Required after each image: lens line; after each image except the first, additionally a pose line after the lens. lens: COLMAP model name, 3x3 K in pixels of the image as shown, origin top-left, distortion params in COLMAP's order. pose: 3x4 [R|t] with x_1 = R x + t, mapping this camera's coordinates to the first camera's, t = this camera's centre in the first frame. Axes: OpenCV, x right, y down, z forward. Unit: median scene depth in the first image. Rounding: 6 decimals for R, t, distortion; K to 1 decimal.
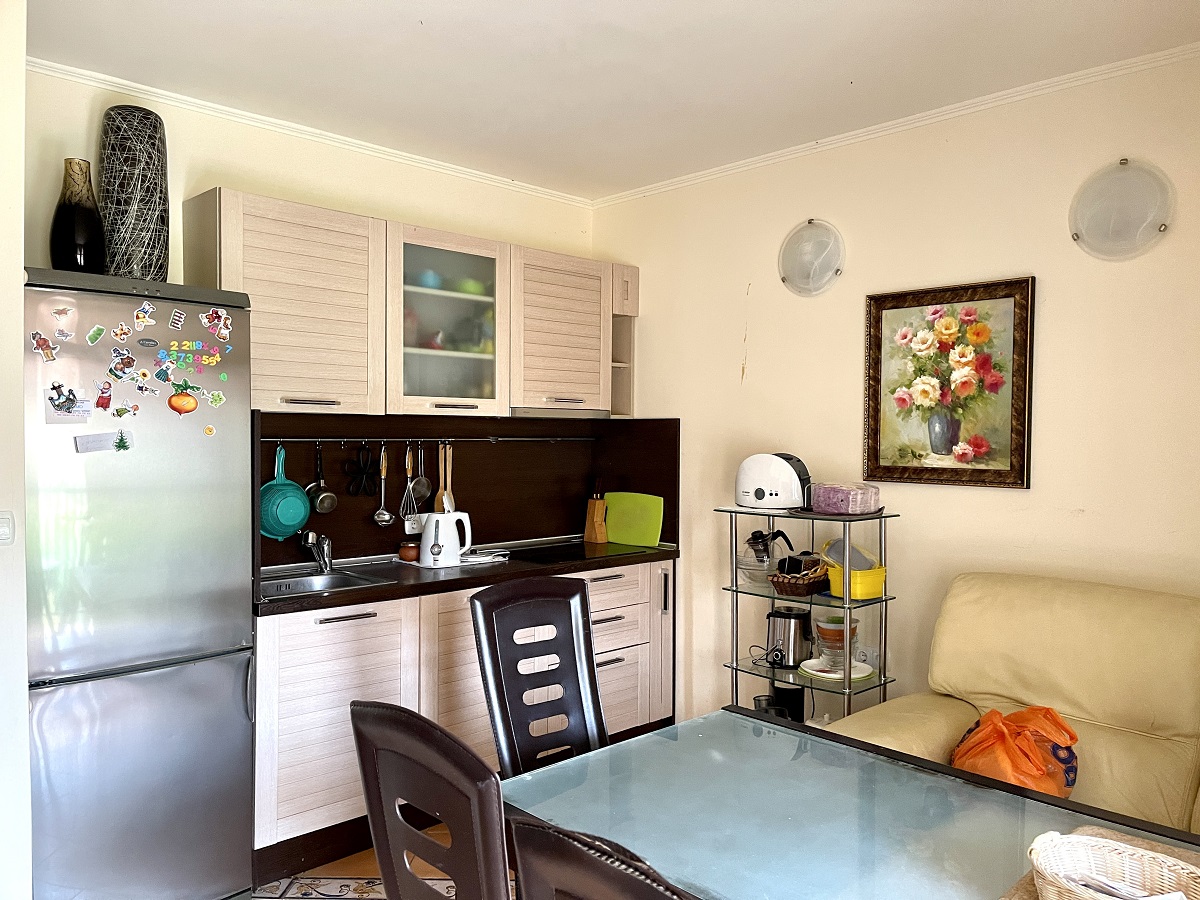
lens RADIAL K [[908.7, 0, 605.4], [0, 908.7, 462.7], [0, 0, 1]] dist [0.068156, -0.092085]
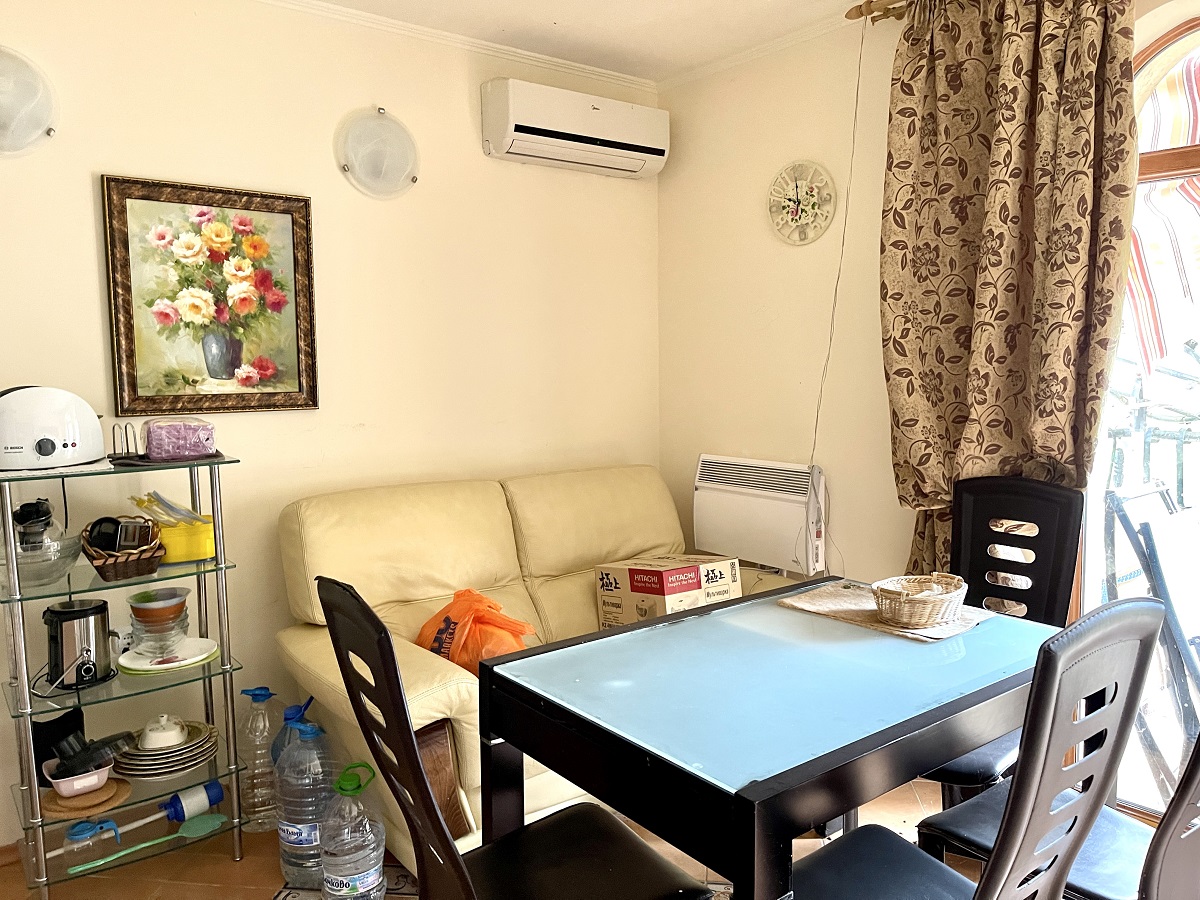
lens RADIAL K [[908.7, 0, 600.8], [0, 908.7, 448.4], [0, 0, 1]] dist [0.068156, -0.092085]
pose [[0.092245, -0.106290, 0.990047, -0.489436], [0.043611, 0.993764, 0.102625, -0.017335], [-0.994781, 0.033710, 0.096305, 0.553111]]
